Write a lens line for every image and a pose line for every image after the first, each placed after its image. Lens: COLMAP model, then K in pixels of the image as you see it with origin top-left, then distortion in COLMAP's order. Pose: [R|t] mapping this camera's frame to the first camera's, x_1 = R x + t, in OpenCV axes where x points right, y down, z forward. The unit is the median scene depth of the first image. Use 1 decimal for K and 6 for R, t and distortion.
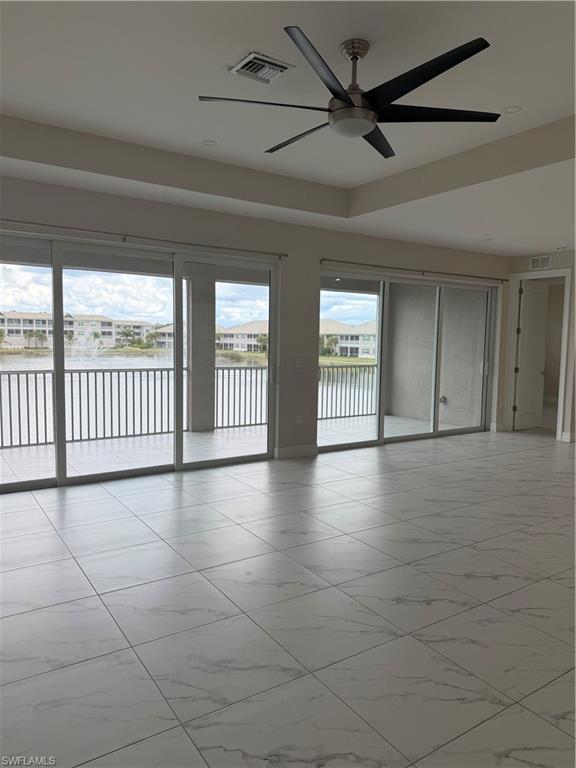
lens RADIAL K [[541.3, 0, 287.4], [0, 541.3, 390.3], [0, 0, 1]] dist [0.049367, -0.064429]
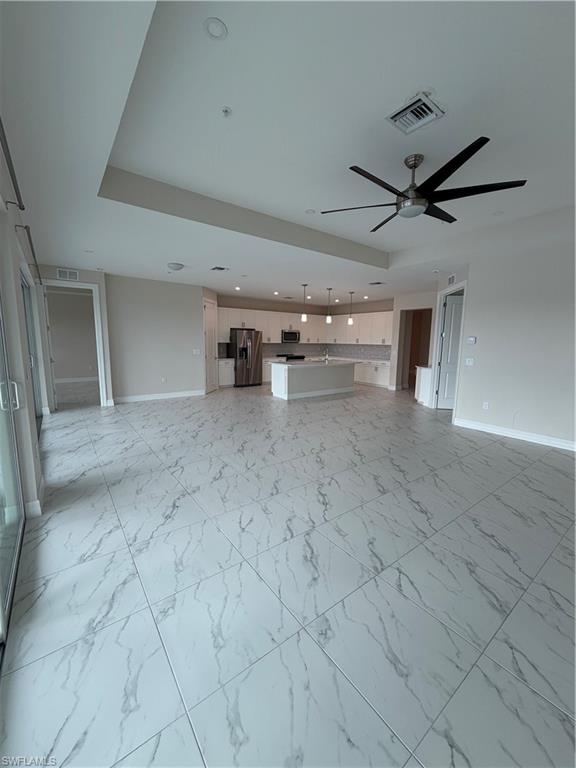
lens RADIAL K [[306.3, 0, 288.0], [0, 306.3, 384.0], [0, 0, 1]] dist [-0.002121, -0.000231]
pose [[-0.062859, -0.160740, 0.984993, -0.458944], [0.083680, 0.982621, 0.165693, -0.086033], [-0.994508, 0.092839, -0.048316, 0.797791]]
